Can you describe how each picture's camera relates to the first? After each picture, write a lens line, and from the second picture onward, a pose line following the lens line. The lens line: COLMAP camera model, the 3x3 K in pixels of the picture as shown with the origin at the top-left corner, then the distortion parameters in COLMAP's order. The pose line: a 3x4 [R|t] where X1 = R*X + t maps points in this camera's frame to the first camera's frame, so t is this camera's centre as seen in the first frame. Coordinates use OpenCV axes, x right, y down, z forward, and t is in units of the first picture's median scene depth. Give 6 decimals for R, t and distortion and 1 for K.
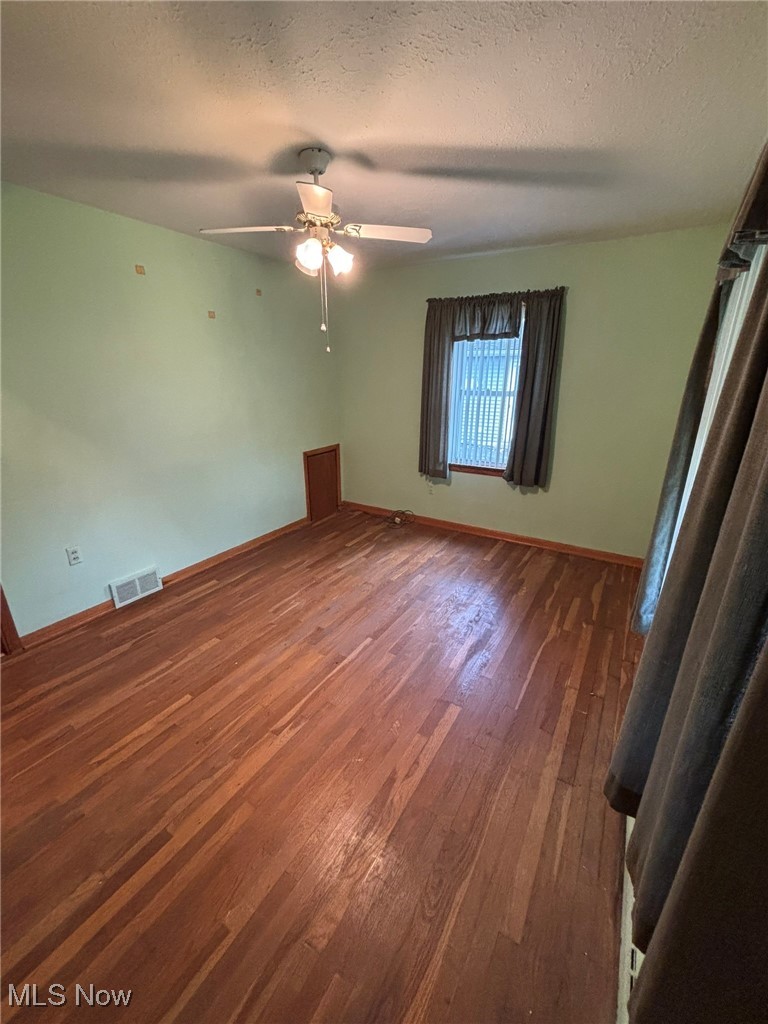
lens RADIAL K [[416.0, 0, 384.3], [0, 416.0, 511.7], [0, 0, 1]] dist [0.004491, -0.000885]
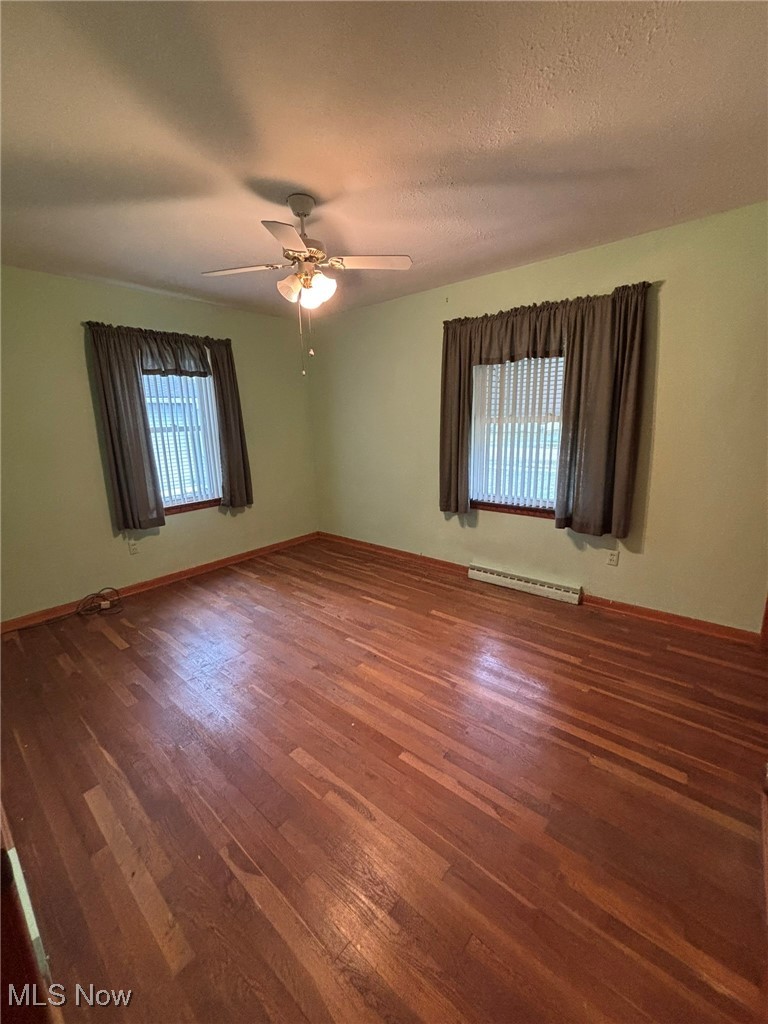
lens RADIAL K [[416.0, 0, 386.0], [0, 416.0, 510.9], [0, 0, 1]] dist [0.004491, -0.000885]
pose [[0.145973, -0.222485, 0.963946, -0.731313], [0.343798, 0.925061, 0.161448, -0.103718], [-0.927629, 0.307835, 0.211524, 0.428164]]
